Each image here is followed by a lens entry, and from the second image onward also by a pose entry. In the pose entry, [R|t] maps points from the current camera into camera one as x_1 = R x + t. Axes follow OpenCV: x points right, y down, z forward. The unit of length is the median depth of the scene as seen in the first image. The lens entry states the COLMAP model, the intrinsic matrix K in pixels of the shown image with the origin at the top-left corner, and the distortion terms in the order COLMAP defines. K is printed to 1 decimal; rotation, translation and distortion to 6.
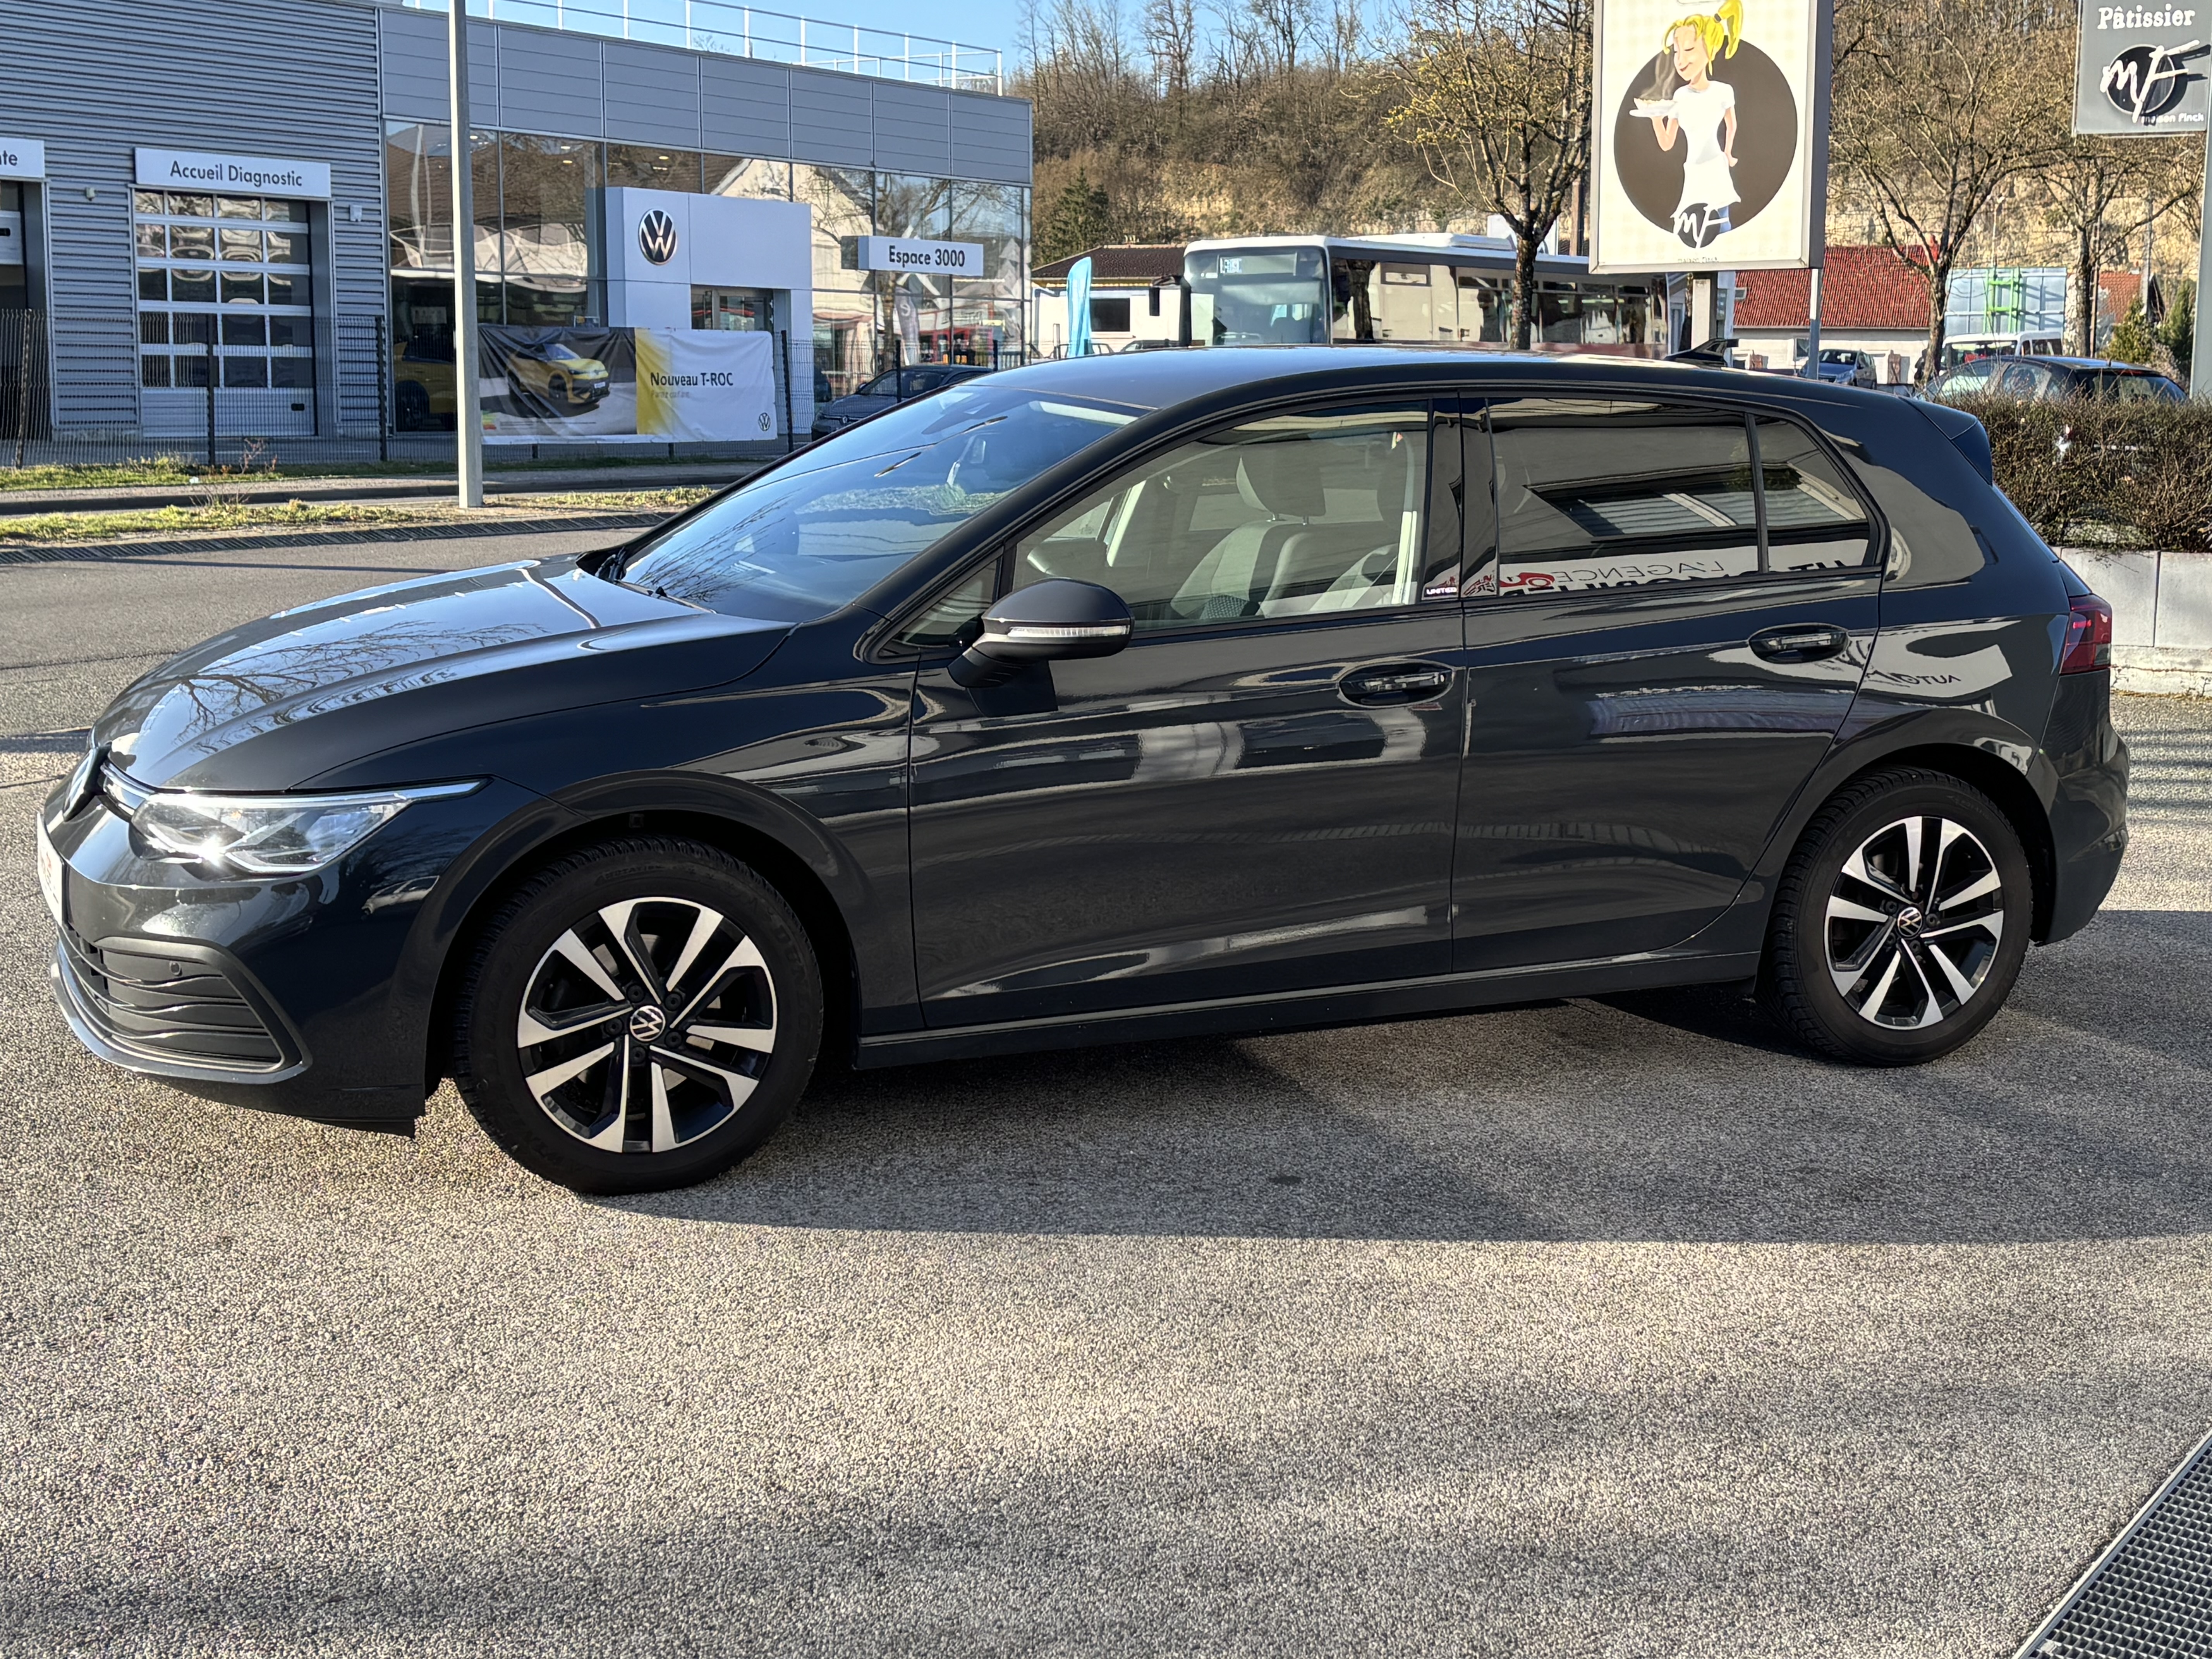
lens RADIAL K [[3068.2, 0, 1117.9], [0, 3068.2, 826.4], [0, 0, 1]] dist [0.063282, 0.000000]
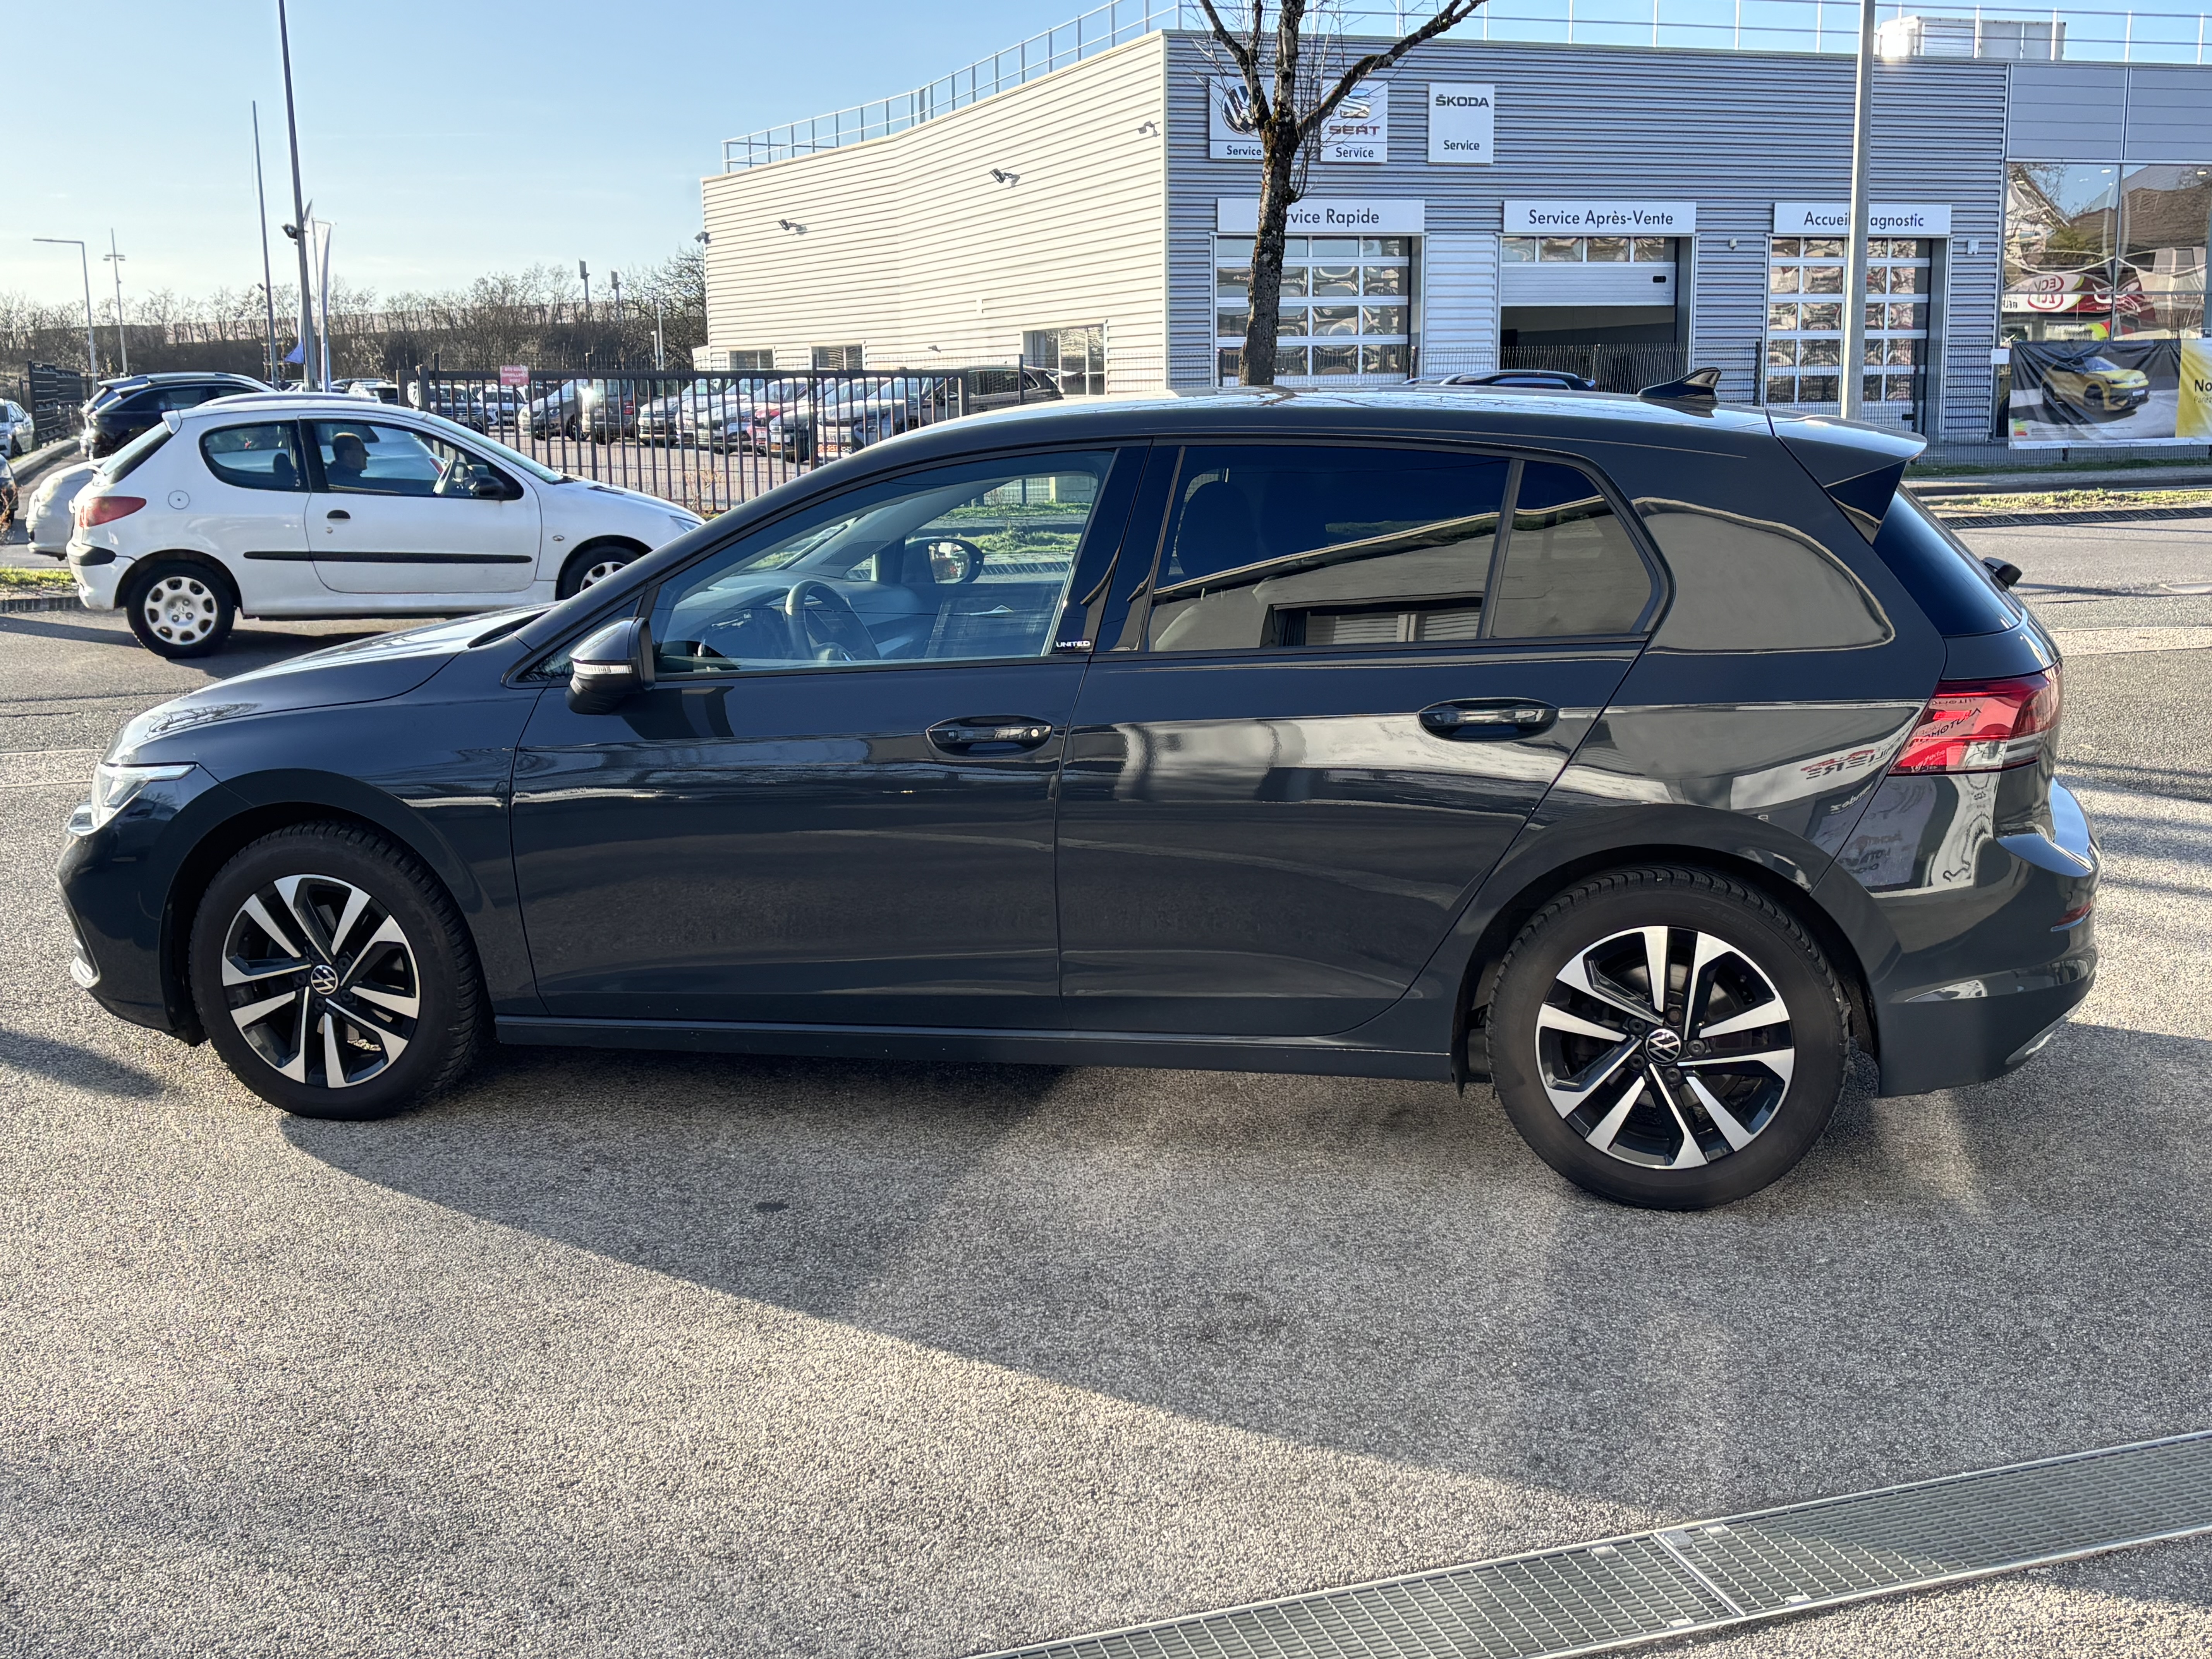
lens RADIAL K [[2527.6, 0, 1102.9], [0, 2527.6, 829.5], [0, 0, 1]] dist [0.029894, 0.000000]
pose [[0.789328, 0.089988, -0.607341, 0.568746], [-0.072790, 0.995940, 0.052964, -0.056828], [0.609641, 0.002402, 0.792674, 0.342559]]
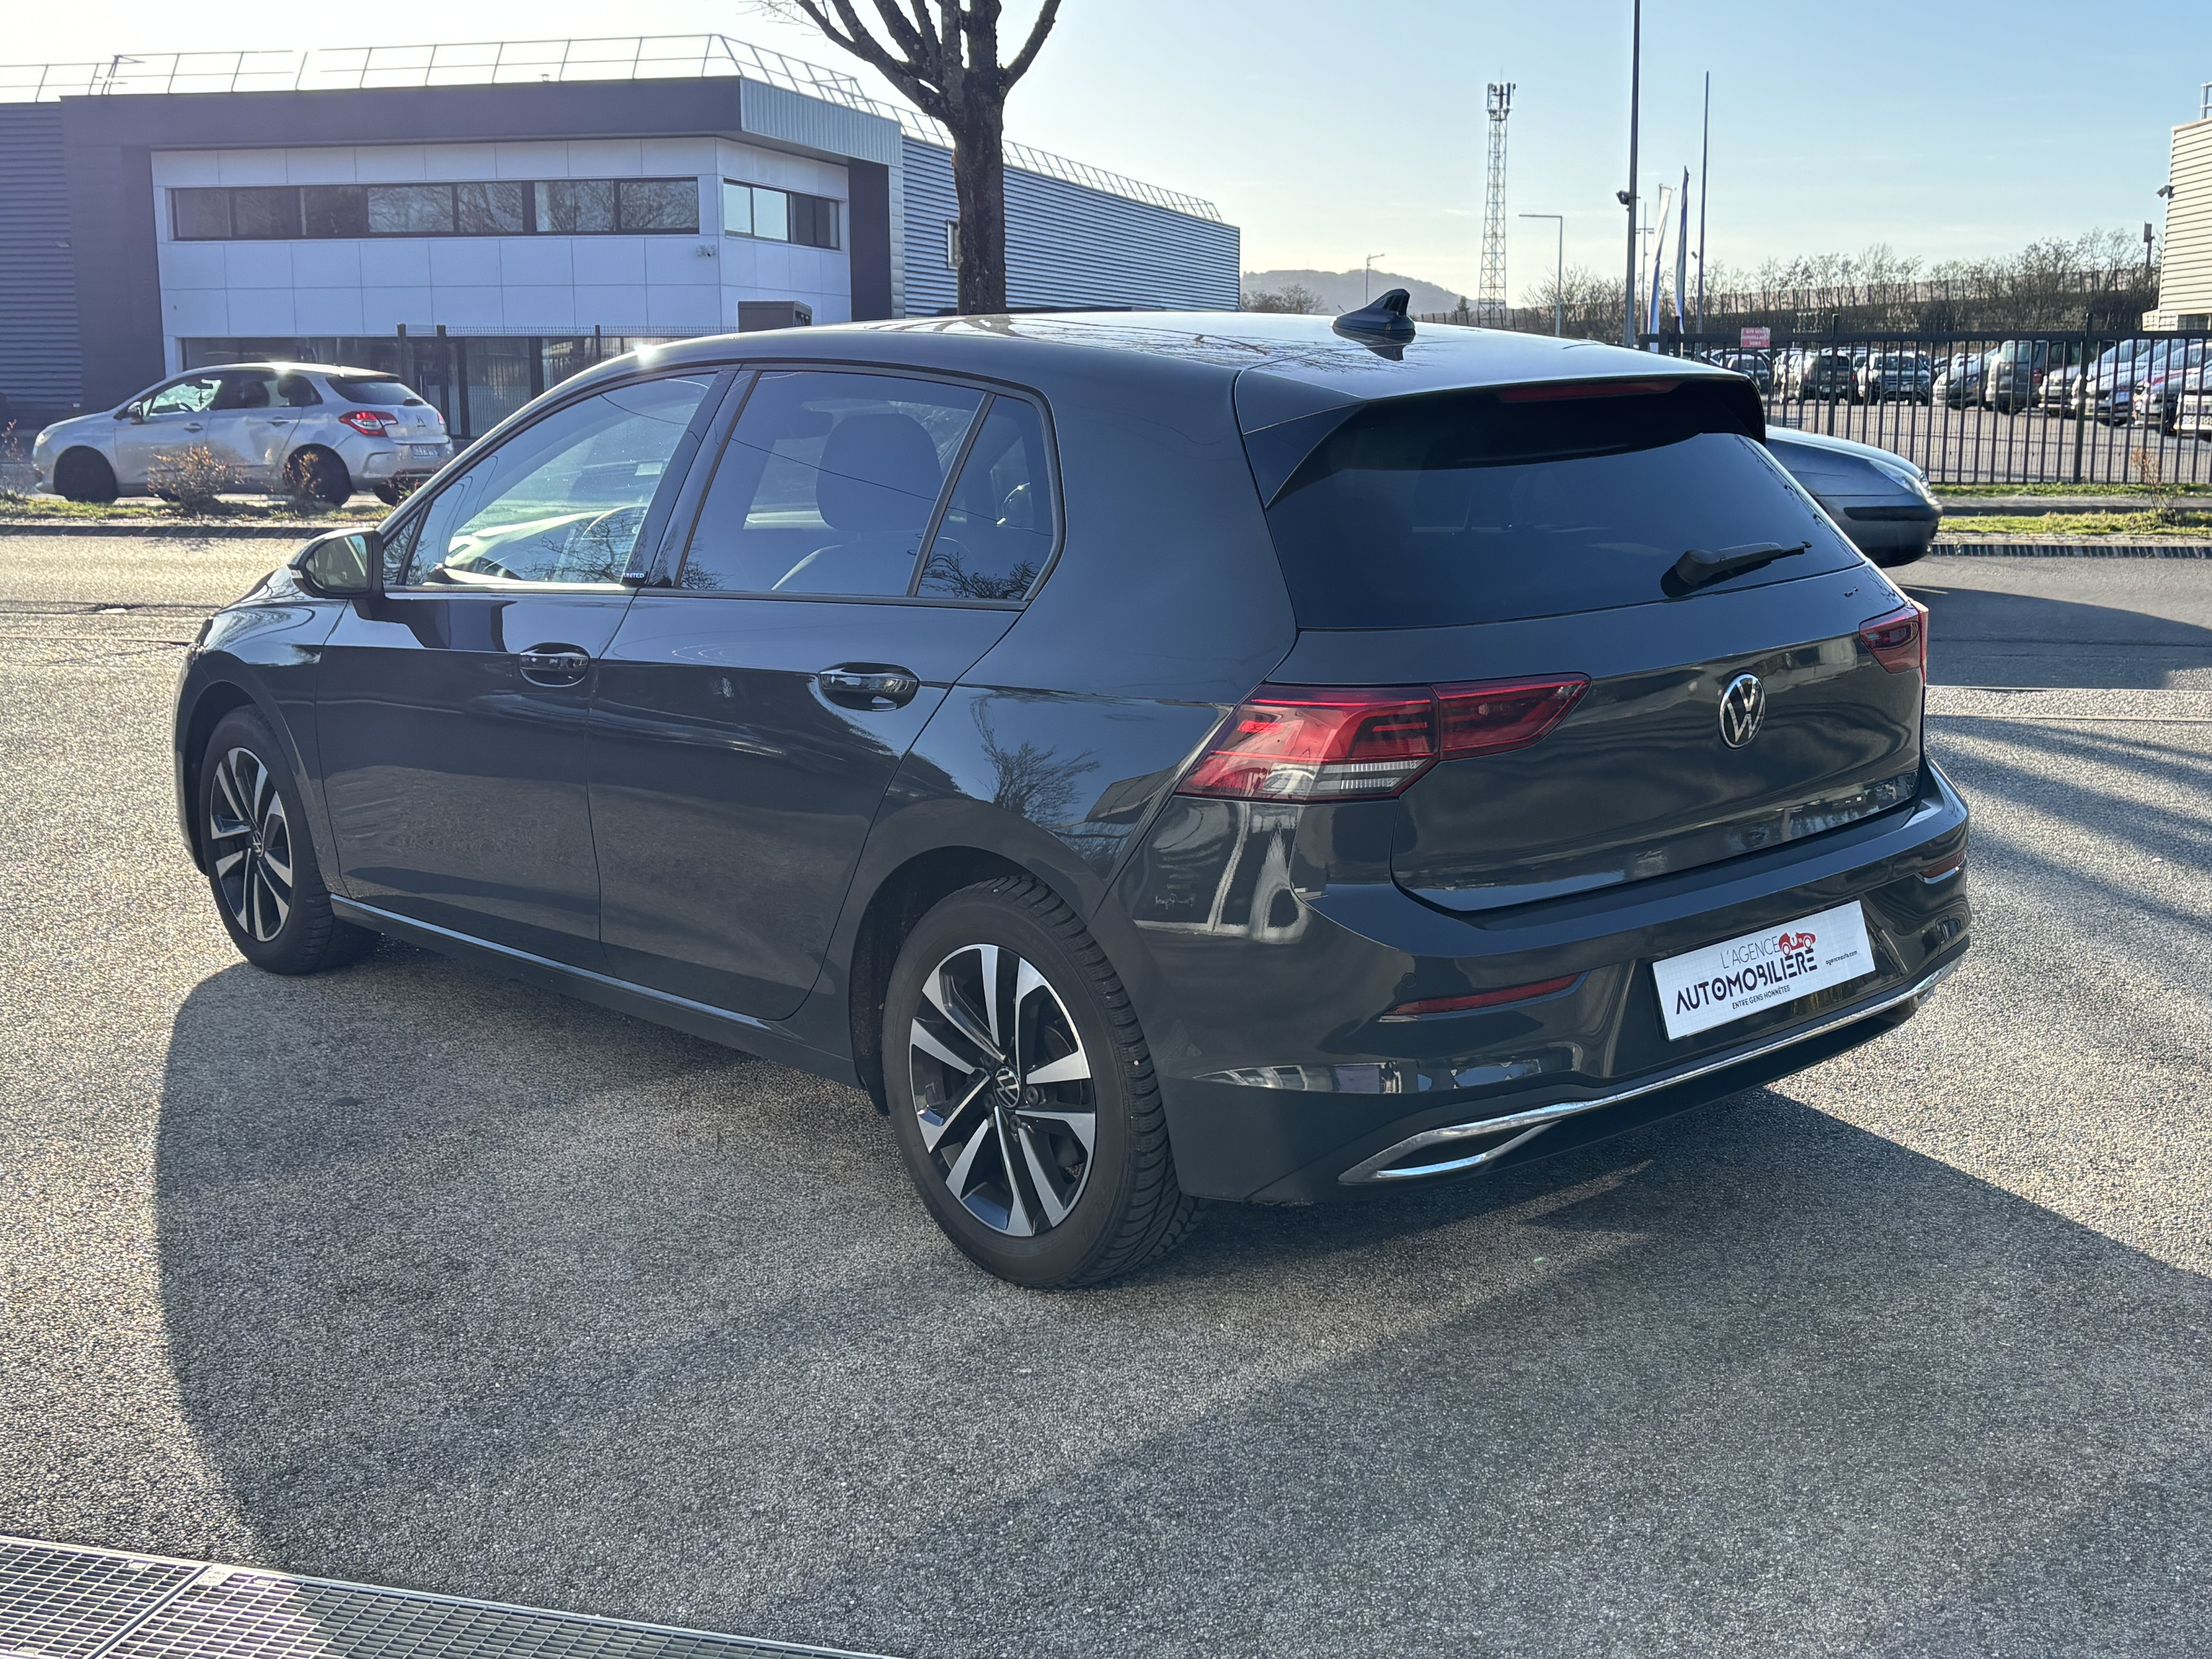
lens RADIAL K [[2527.6, 0, 1107.7], [0, 2527.6, 807.7], [0, 0, 1]] dist [0.029894, 0.000000]
pose [[0.308214, 0.156200, -0.938406, 0.829458], [-0.136343, 0.983498, 0.118925, -0.110642], [0.941496, 0.091291, 0.324425, 0.833499]]
